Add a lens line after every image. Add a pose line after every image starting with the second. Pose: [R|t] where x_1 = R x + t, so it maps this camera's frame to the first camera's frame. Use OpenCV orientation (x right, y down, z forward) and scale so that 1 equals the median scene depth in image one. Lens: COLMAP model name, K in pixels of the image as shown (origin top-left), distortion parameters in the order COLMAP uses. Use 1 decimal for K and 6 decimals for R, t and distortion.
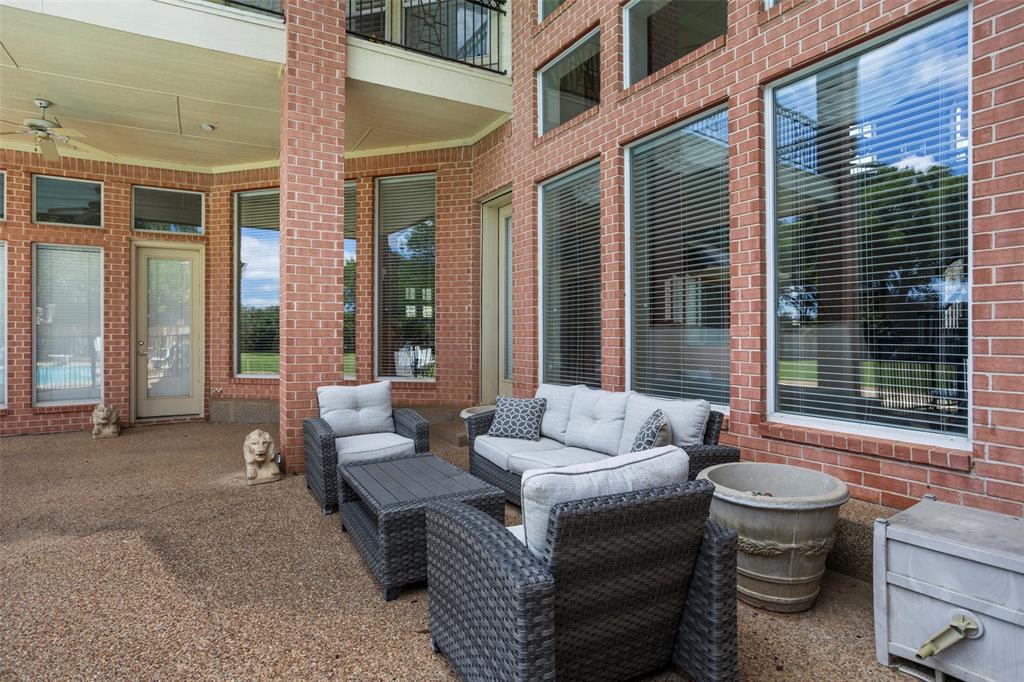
lens RADIAL K [[525.8, 0, 508.6], [0, 525.8, 333.6], [0, 0, 1]] dist [-0.024186, 0.007580]
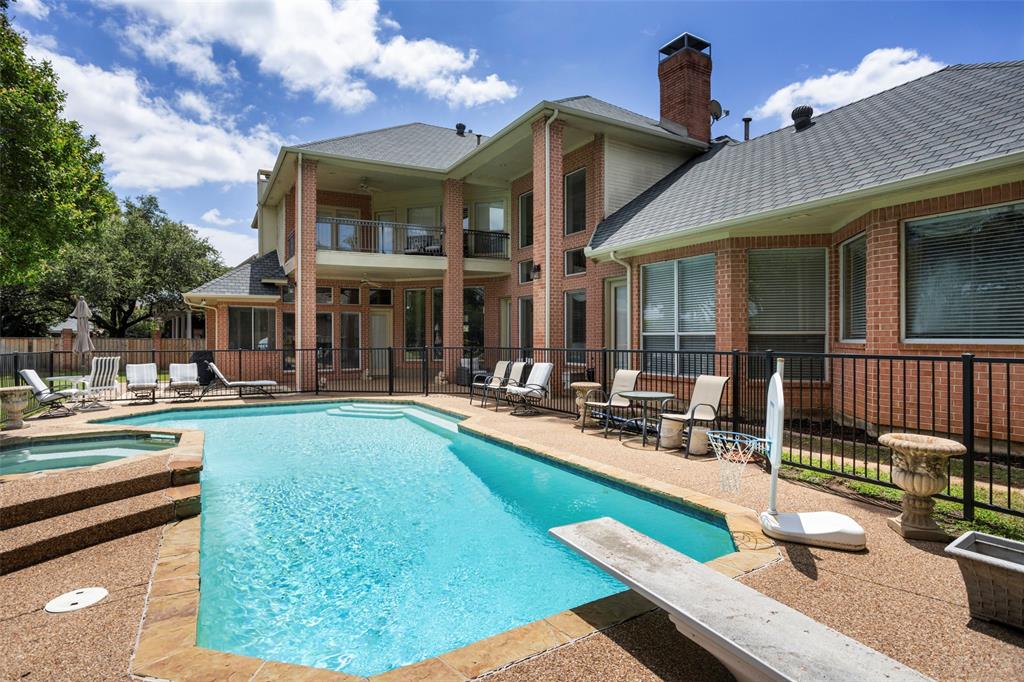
lens RADIAL K [[525.8, 0, 511.1], [0, 525.8, 339.0], [0, 0, 1]] dist [-0.024186, 0.007580]
pose [[0.999996, -0.002497, 0.001516, 0.000689], [0.002506, 0.999979, -0.006026, -0.006325], [-0.001501, 0.006030, 0.999981, -1.892305]]
